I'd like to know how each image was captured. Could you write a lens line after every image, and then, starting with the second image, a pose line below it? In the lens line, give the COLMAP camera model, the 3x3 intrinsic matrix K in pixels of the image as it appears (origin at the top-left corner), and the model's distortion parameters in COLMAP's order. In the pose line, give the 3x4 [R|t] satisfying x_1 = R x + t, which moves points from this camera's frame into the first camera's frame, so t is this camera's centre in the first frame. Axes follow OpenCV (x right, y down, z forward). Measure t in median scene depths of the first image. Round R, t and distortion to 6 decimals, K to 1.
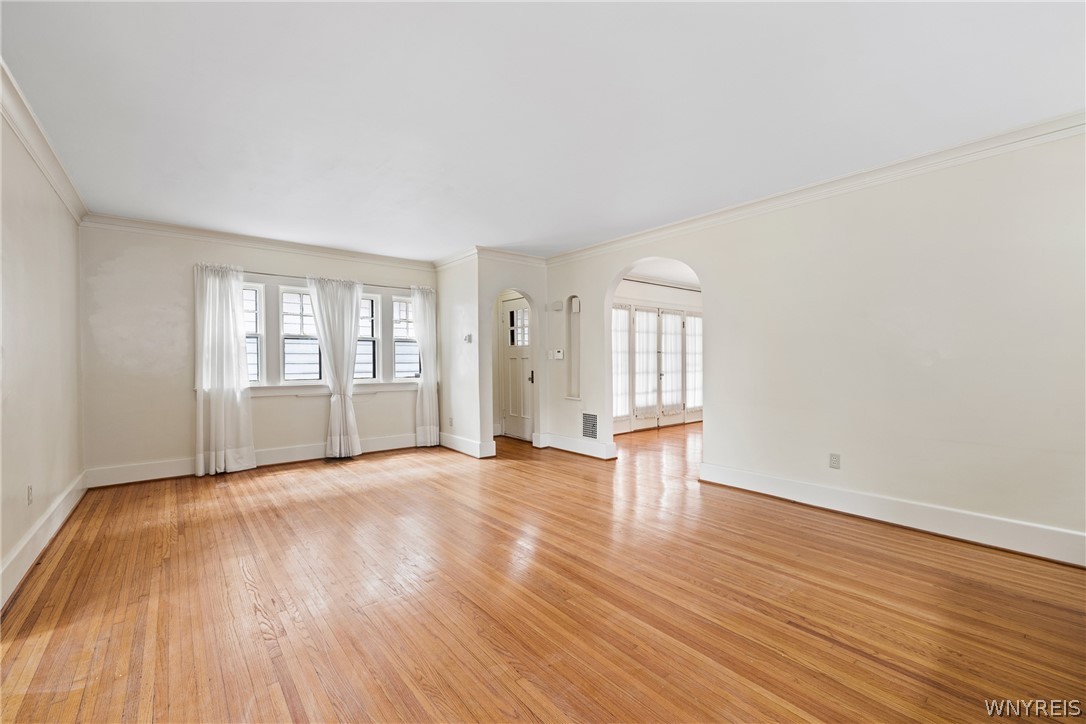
lens RADIAL K [[459.4, 0, 542.2], [0, 459.4, 365.1], [0, 0, 1]] dist [-0.000724, 0.000031]
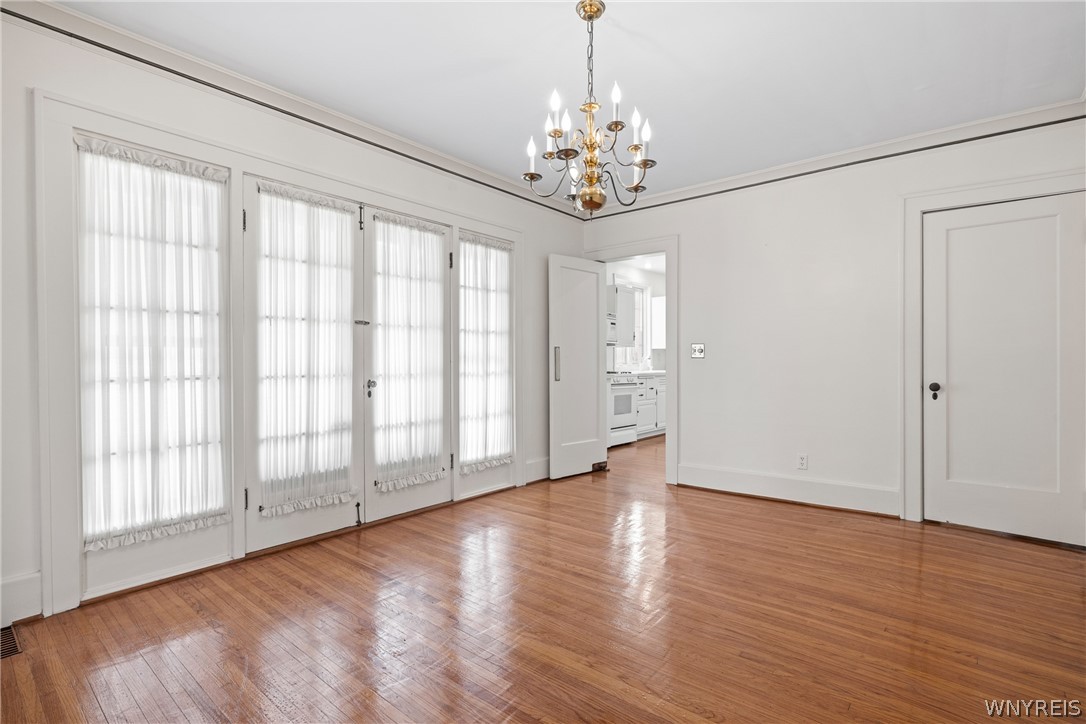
lens RADIAL K [[510.8, 0, 545.6], [0, 510.8, 367.3], [0, 0, 1]] dist [0.002680, -0.000302]
pose [[0.981690, 0.000103, 0.190484, 0.317792], [0.000950, 0.999985, -0.005438, 0.010411], [-0.190482, 0.005520, 0.981675, 0.562515]]
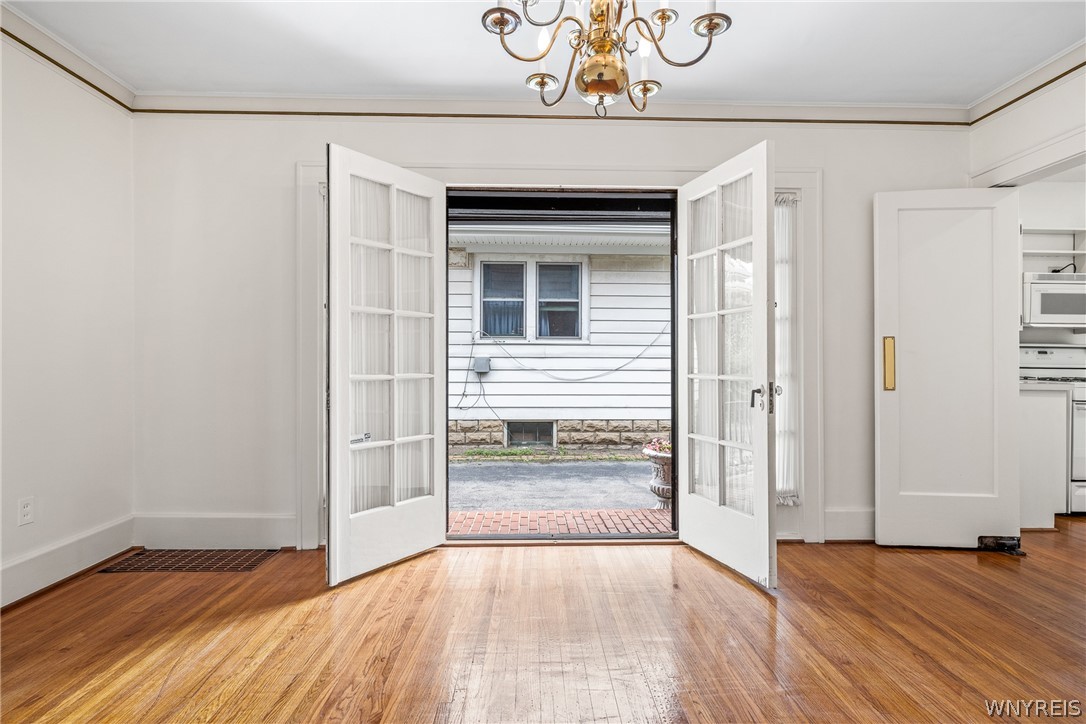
lens RADIAL K [[510.8, 0, 543.2], [0, 510.8, 358.7], [0, 0, 1]] dist [0.002680, -0.000302]
pose [[0.790259, -0.008181, -0.612719, 0.472524], [-0.005765, 0.999767, -0.020785, 0.009201], [0.612746, 0.019958, 0.790028, 0.688132]]
